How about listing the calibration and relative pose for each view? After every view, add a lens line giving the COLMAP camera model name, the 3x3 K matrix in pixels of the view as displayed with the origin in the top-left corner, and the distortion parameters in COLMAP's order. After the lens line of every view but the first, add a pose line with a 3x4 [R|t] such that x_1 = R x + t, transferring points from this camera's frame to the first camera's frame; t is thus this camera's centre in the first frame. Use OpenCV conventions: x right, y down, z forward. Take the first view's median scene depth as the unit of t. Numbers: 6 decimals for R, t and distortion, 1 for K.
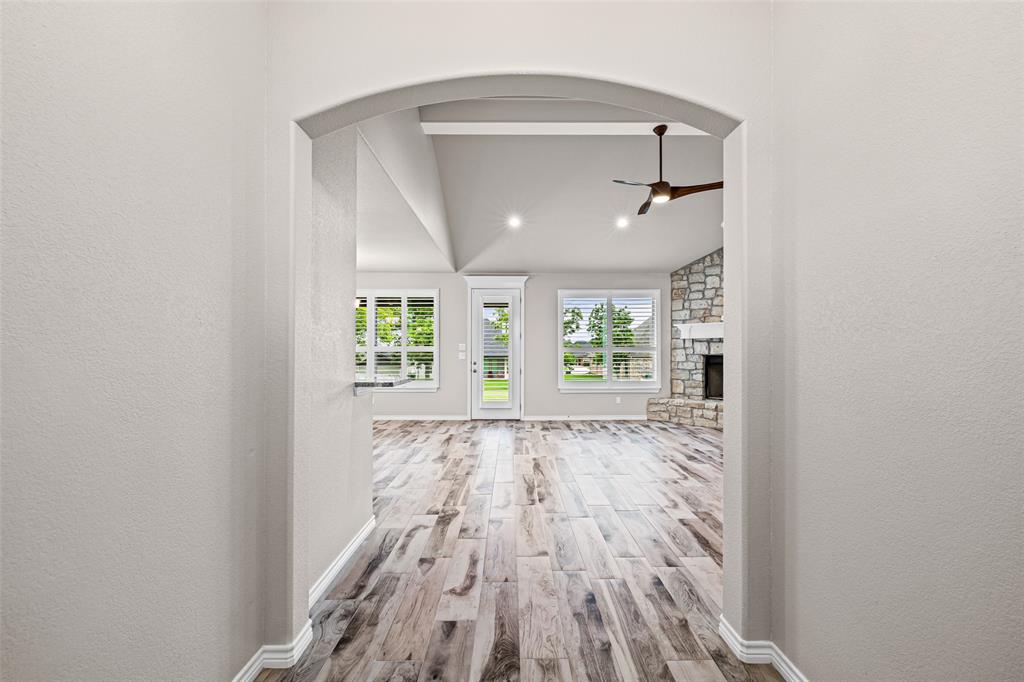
lens RADIAL K [[433.4, 0, 511.6], [0, 433.4, 337.2], [0, 0, 1]] dist [-0.000511, -0.000186]
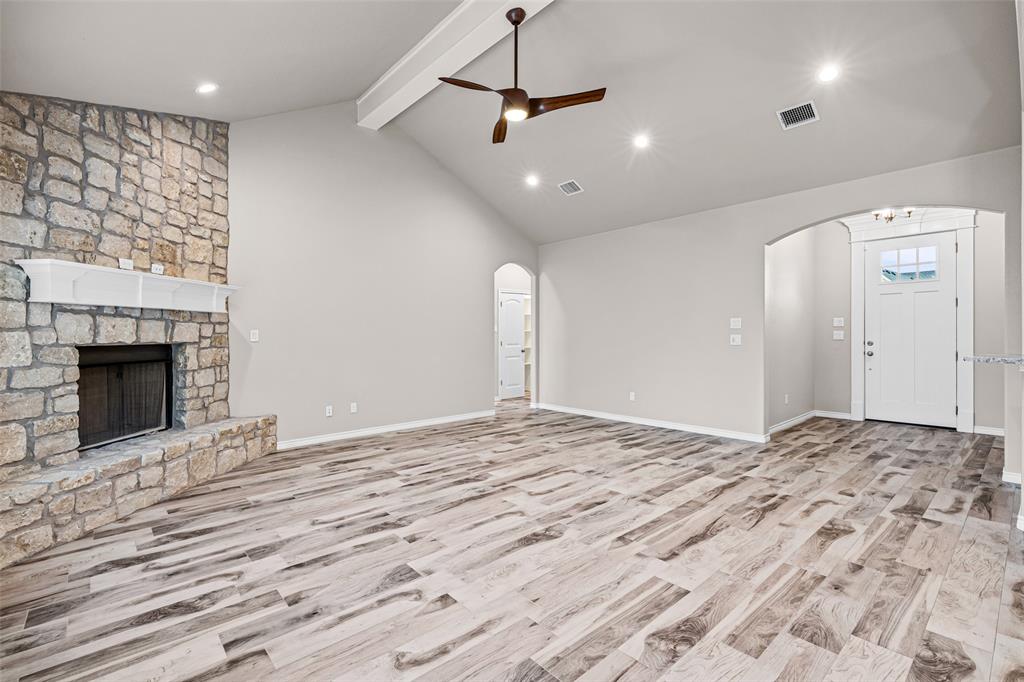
lens RADIAL K [[463.7, 0, 508.6], [0, 463.7, 338.6], [0, 0, 1]] dist [-0.000300, 0.000110]
pose [[-0.657180, -0.003060, 0.753728, -0.264556], [-0.013500, 0.999879, -0.007711, 0.060015], [-0.753613, -0.015243, -0.657142, 1.834532]]
